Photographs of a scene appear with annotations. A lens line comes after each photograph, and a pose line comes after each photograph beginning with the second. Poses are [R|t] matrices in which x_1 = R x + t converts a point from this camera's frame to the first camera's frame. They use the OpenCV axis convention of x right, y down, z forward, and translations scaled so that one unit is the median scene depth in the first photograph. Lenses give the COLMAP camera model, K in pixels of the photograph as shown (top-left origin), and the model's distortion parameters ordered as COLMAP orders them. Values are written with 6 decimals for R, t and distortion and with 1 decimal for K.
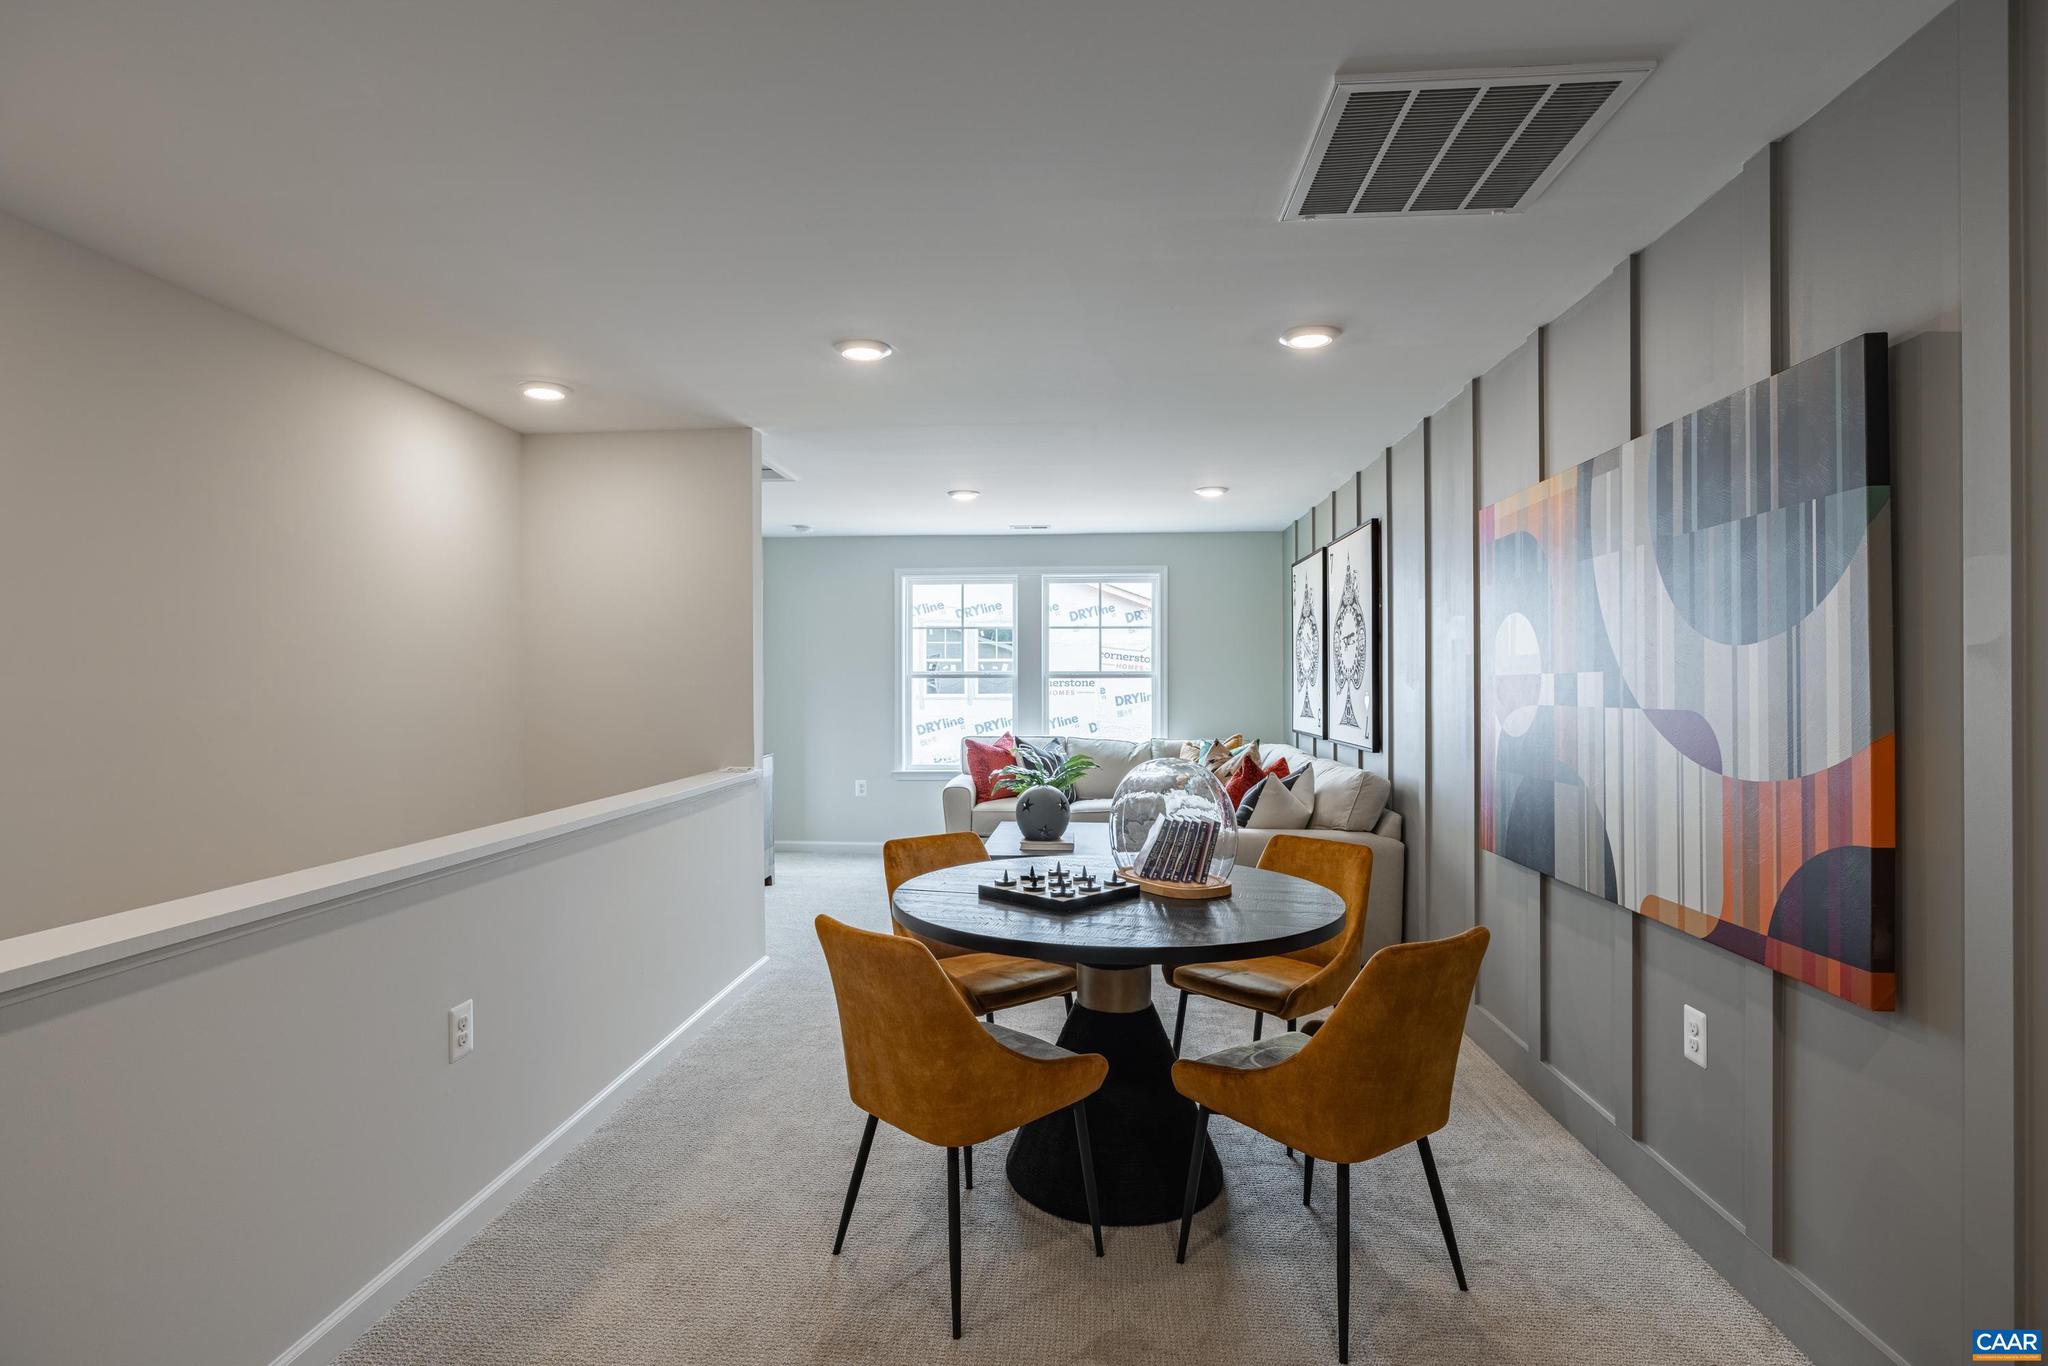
lens RADIAL K [[1043.0, 0, 1024.0], [0, 1043.0, 683.0], [0, 0, 1]] dist [-0.000182, -0.000005]
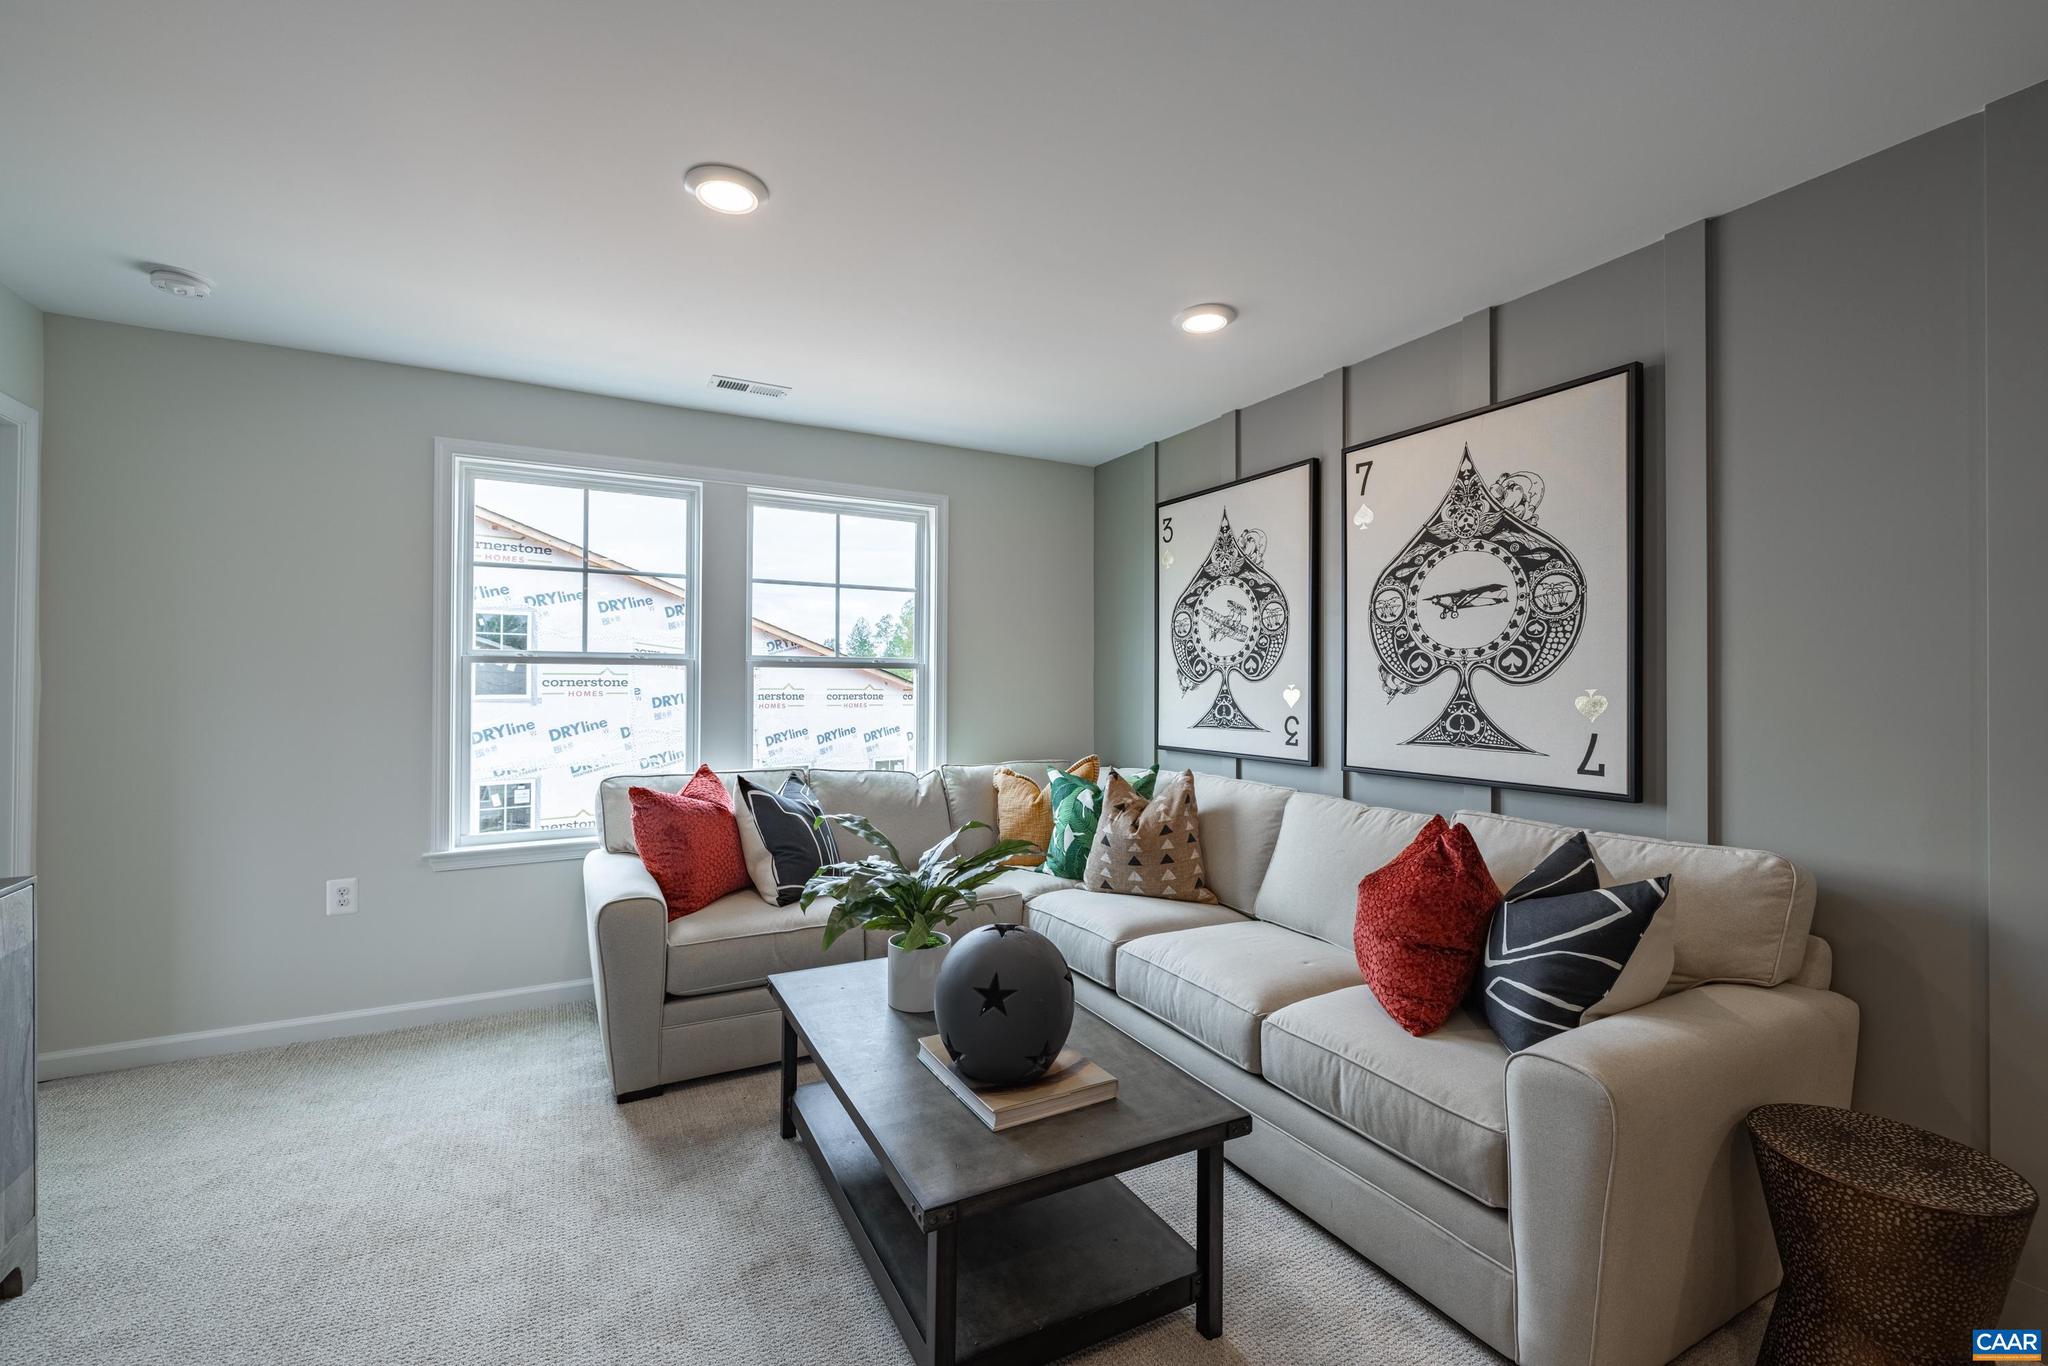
lens RADIAL K [[872.9, 0, 1024.0], [0, 872.9, 683.0], [0, 0, 1]] dist [0.000468, 0.000023]
pose [[0.846610, 0.000312, 0.532213, -0.108249], [0.000667, 0.999998, -0.001647, 0.005009], [-0.532213, 0.001749, 0.846609, 0.512864]]
